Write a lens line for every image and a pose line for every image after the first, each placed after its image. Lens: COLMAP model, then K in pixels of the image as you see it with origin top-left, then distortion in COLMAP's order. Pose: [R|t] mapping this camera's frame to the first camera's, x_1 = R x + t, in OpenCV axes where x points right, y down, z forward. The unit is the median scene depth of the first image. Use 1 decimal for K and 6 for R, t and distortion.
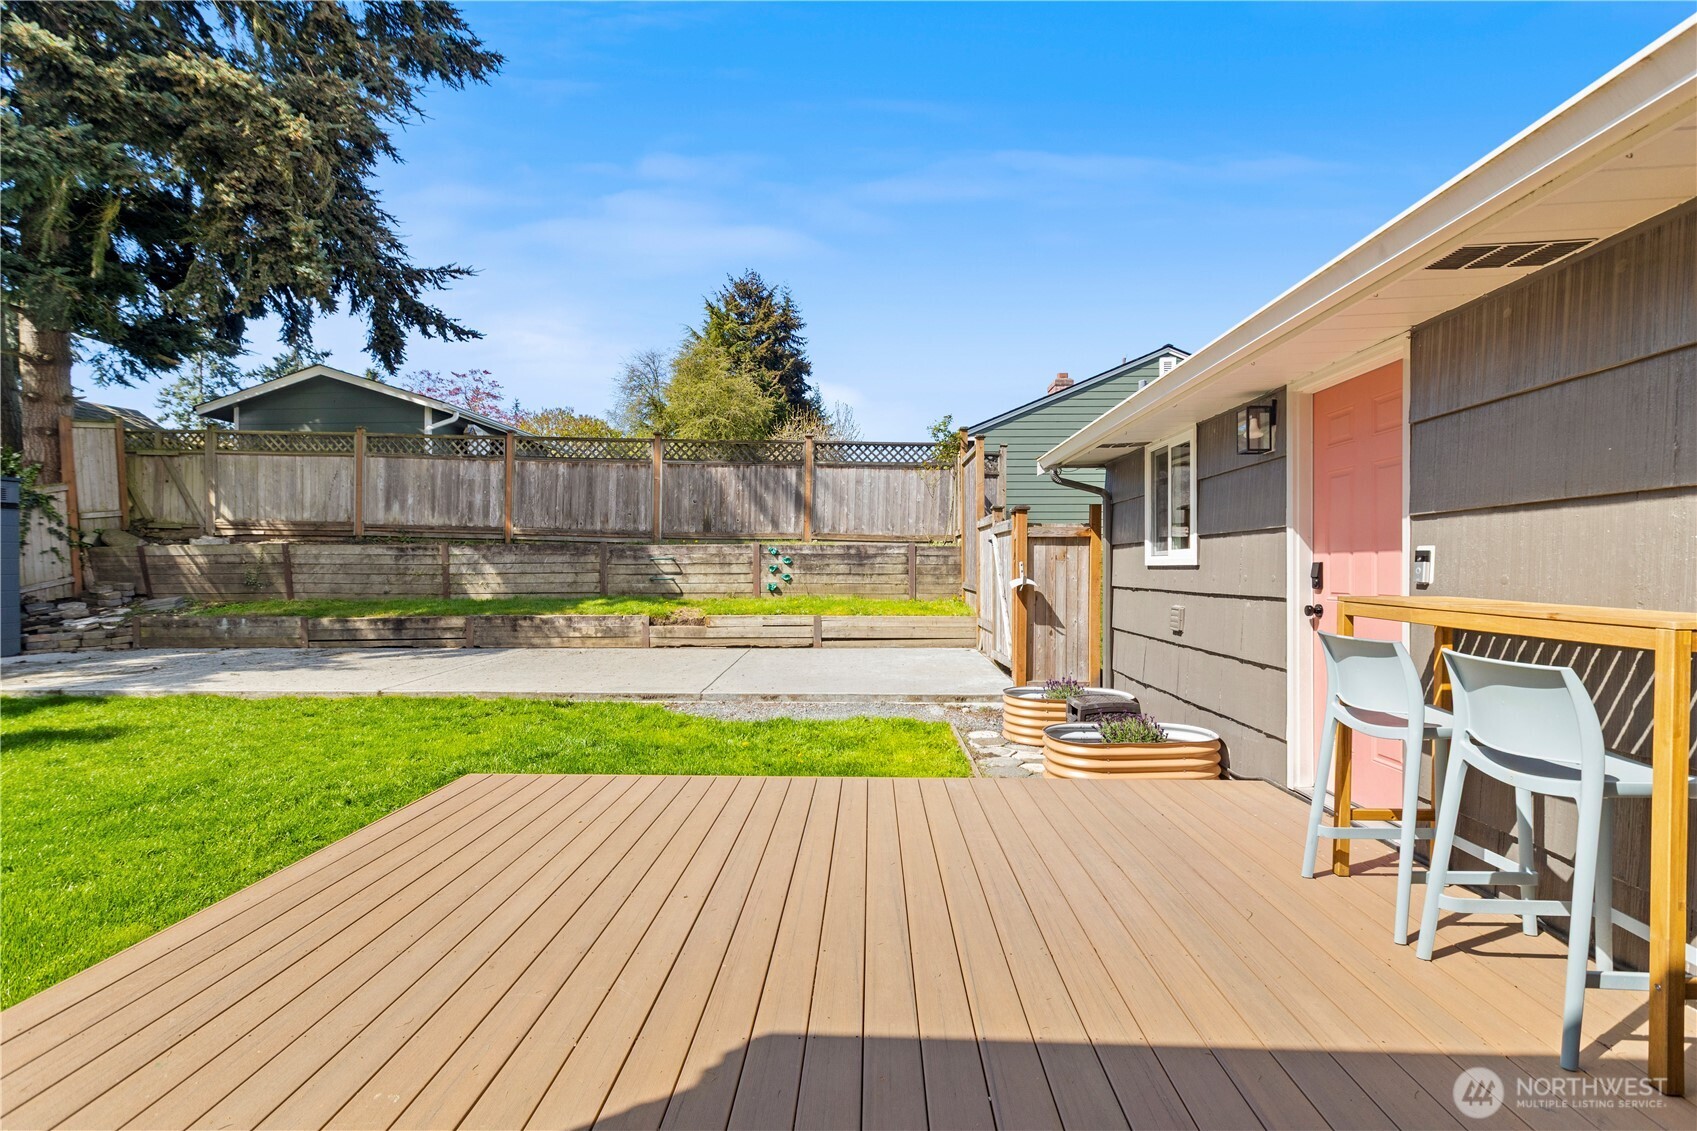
lens RADIAL K [[767.1, 0, 845.2], [0, 767.1, 568.0], [0, 0, 1]] dist [-0.001024, 0.002988]
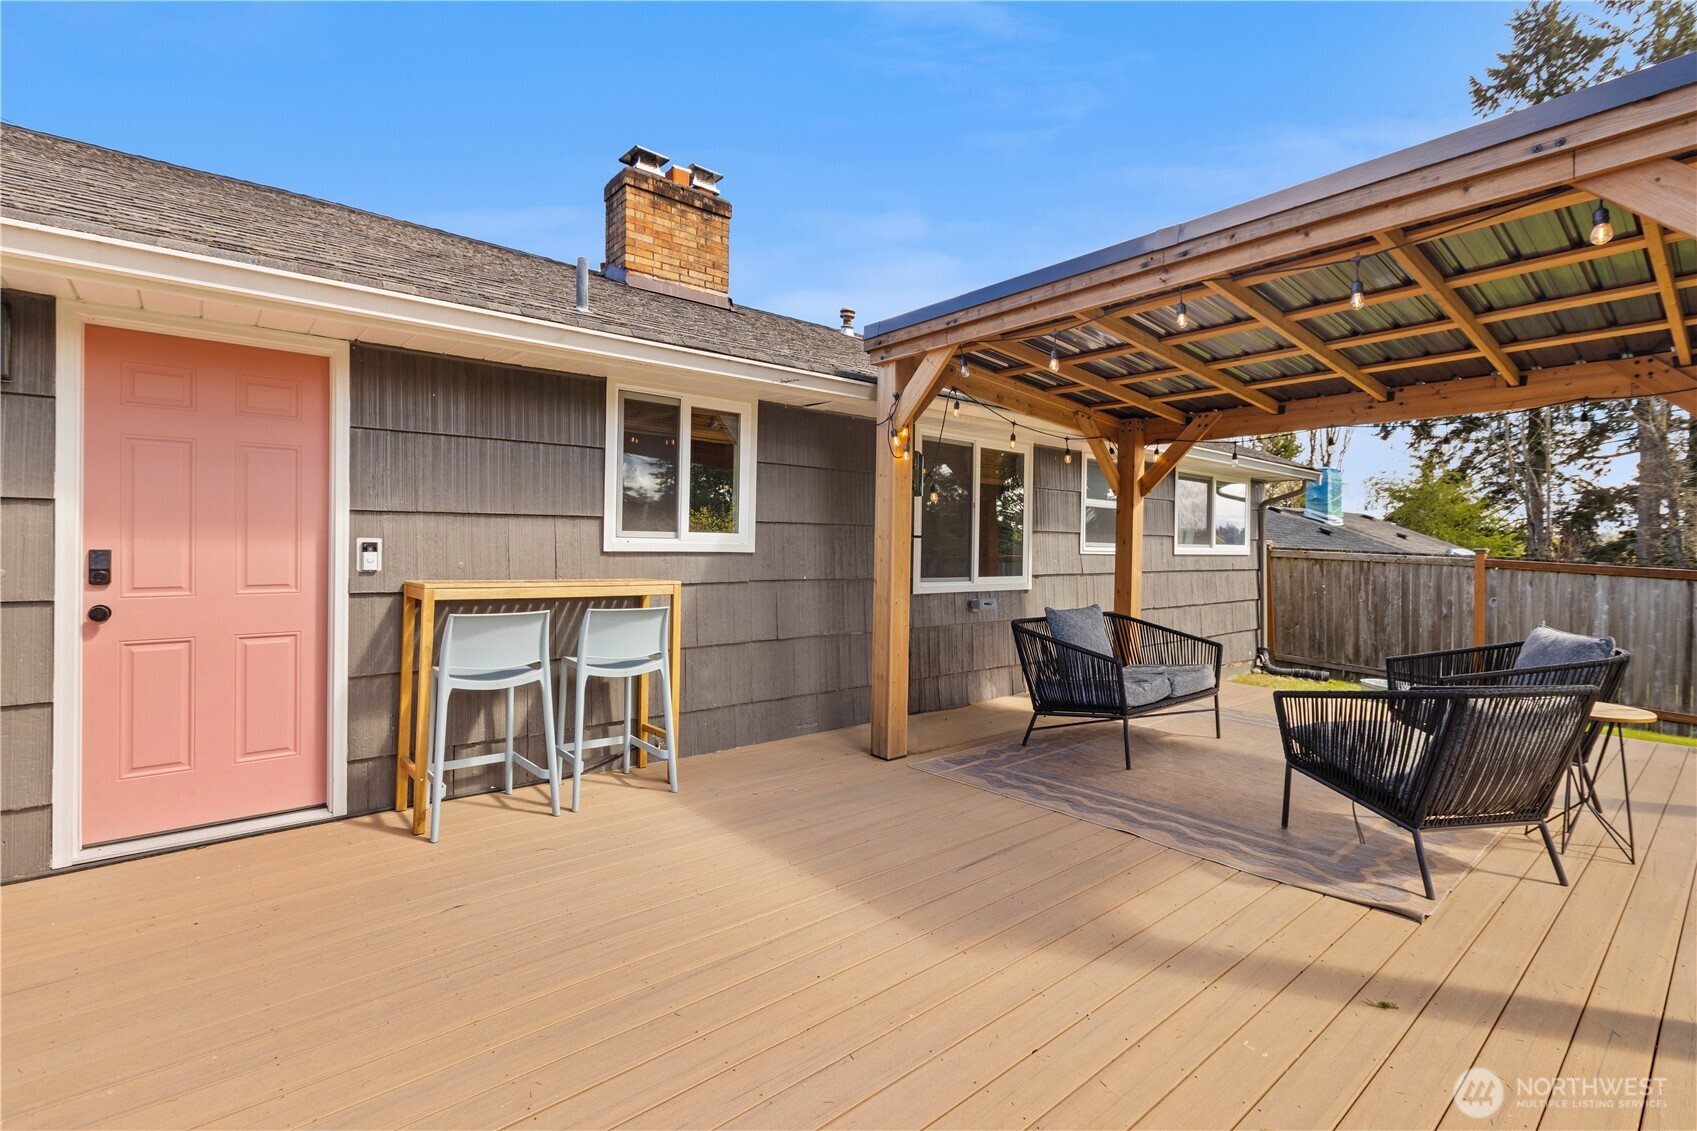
lens RADIAL K [[767.1, 0, 848.4], [0, 767.1, 542.0], [0, 0, 1]] dist [-0.001024, 0.002988]
pose [[-0.664782, -0.002862, 0.747032, -0.143945], [-0.010226, 0.999934, -0.005270, -0.006051], [-0.746967, -0.011143, -0.664768, 0.308171]]
